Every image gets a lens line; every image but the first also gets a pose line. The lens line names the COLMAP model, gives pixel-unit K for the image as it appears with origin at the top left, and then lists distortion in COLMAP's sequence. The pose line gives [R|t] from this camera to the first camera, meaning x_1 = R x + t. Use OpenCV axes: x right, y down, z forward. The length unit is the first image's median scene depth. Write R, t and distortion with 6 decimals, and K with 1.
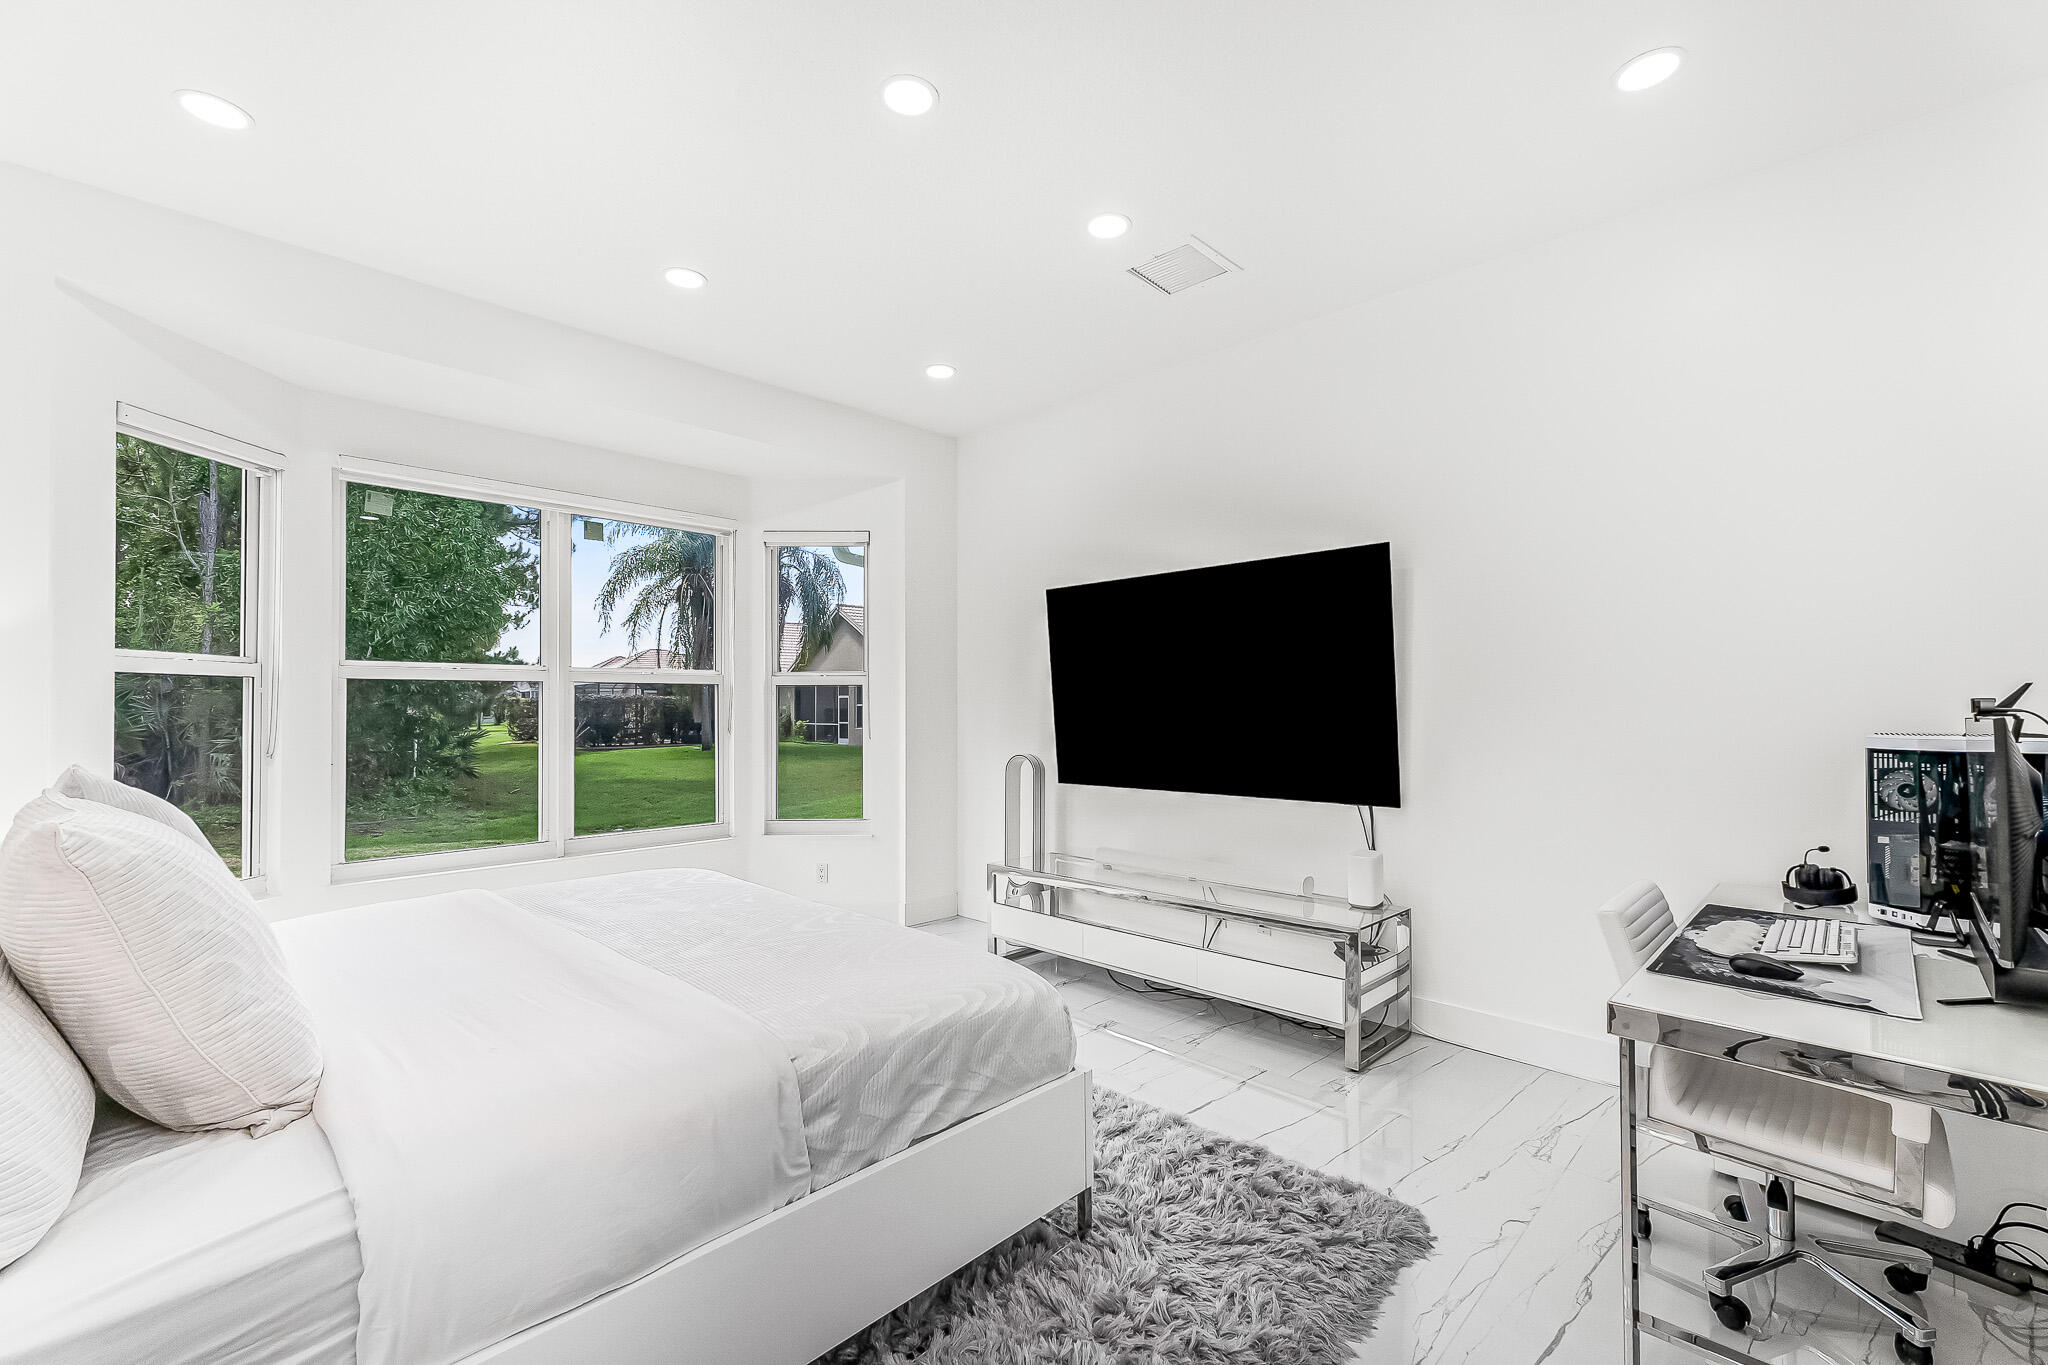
lens RADIAL K [[881.4, 0, 1031.0], [0, 881.4, 687.6], [0, 0, 1]] dist [0.015335, -0.000679]
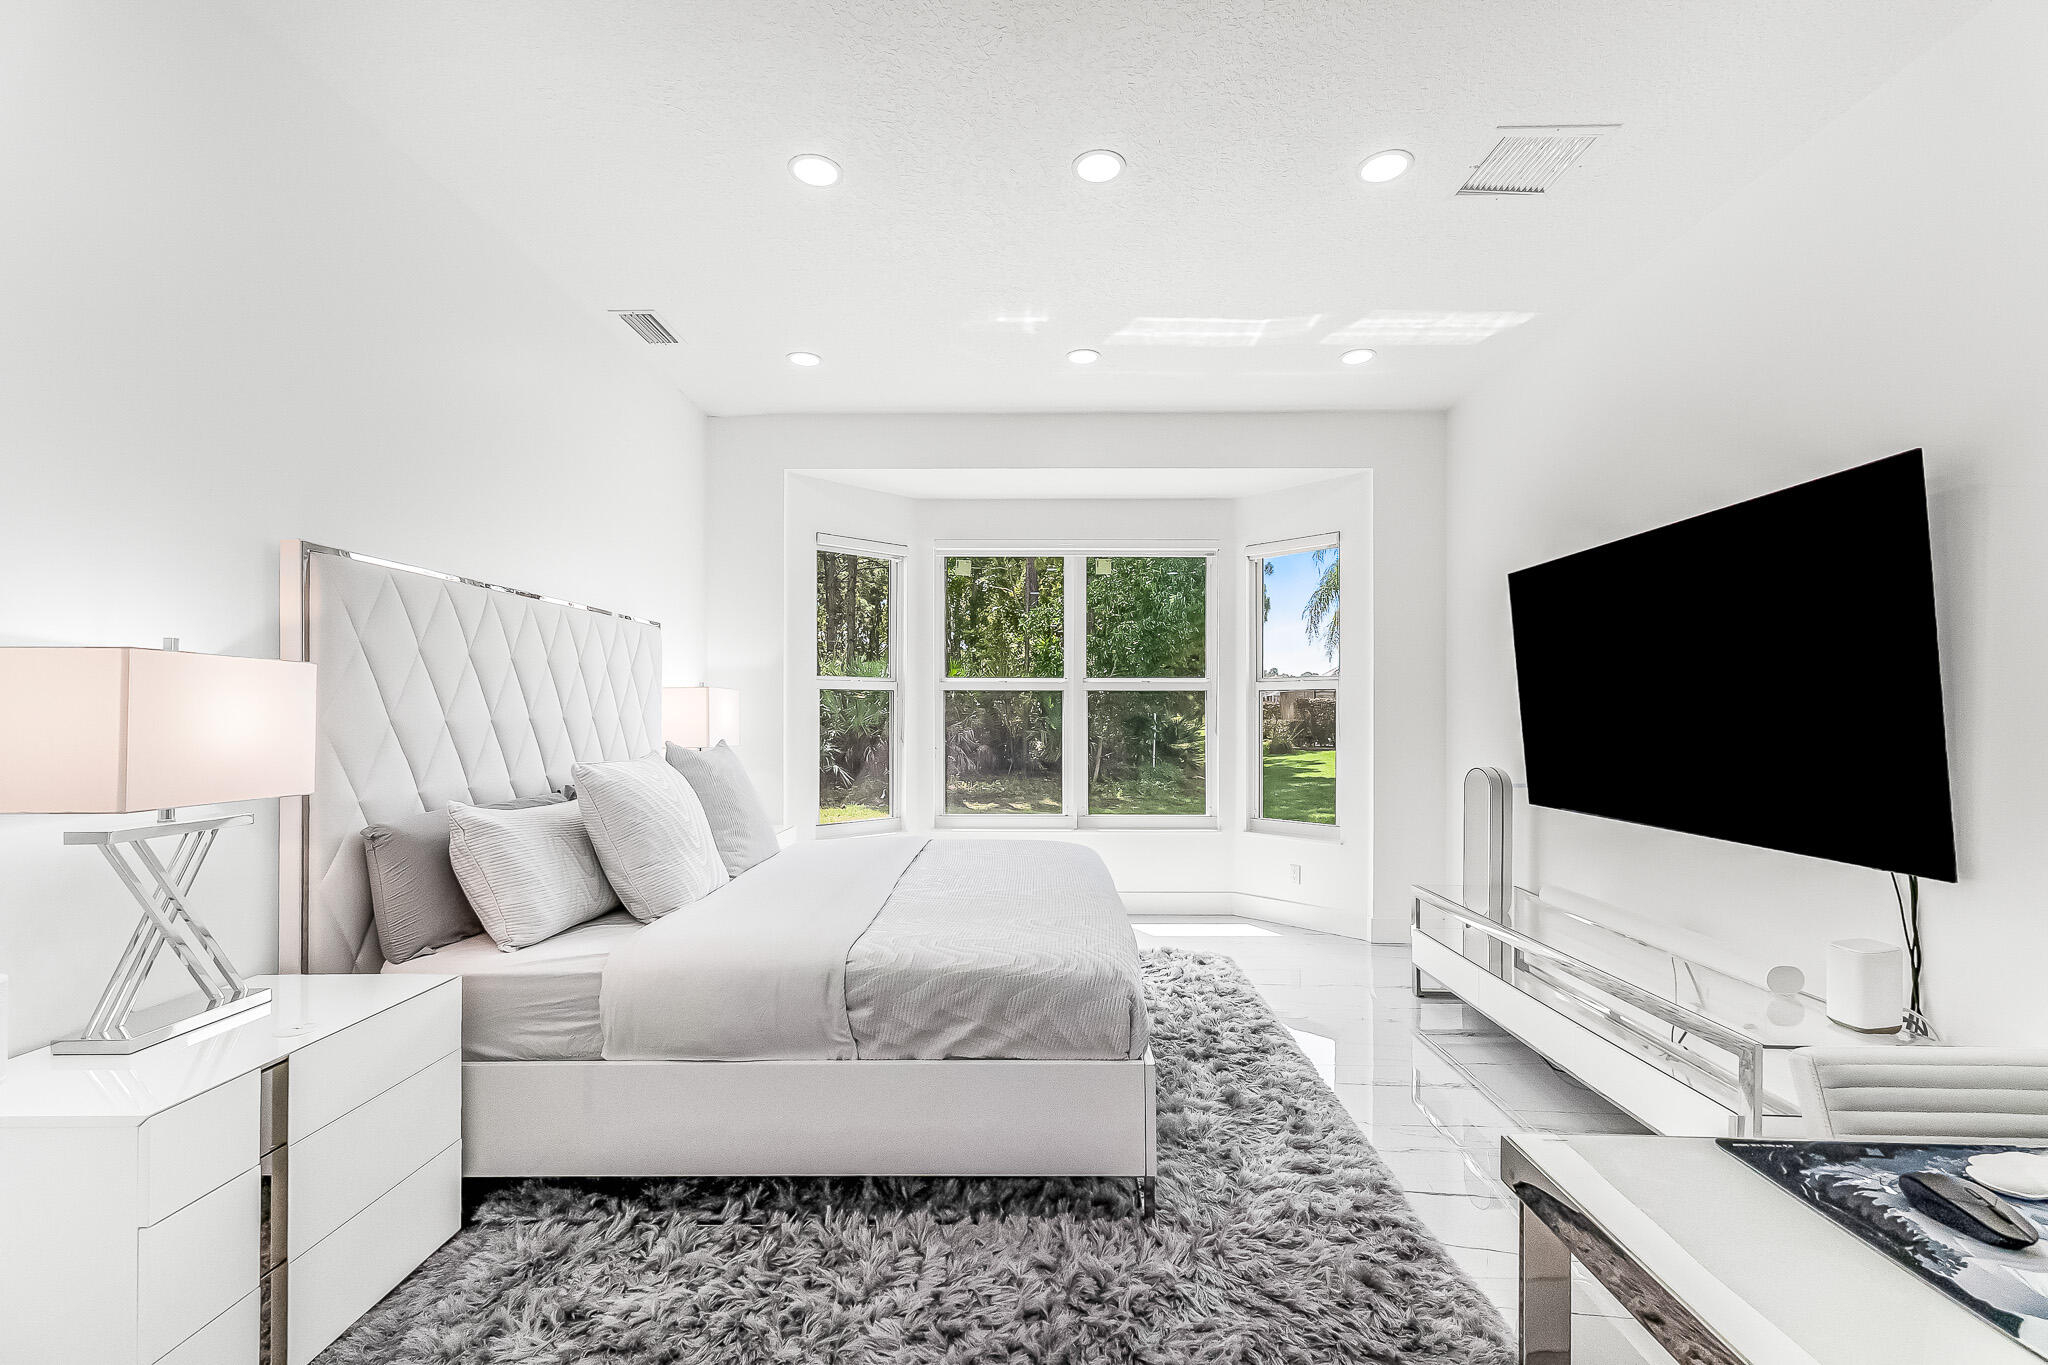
lens RADIAL K [[881.4, 0, 1033.1], [0, 881.4, 697.8], [0, 0, 1]] dist [0.015335, -0.000679]
pose [[0.681512, -0.005200, -0.731788, 0.478637], [0.011429, 0.999928, 0.003538, -0.000597], [0.731718, -0.010775, 0.681523, 0.129986]]
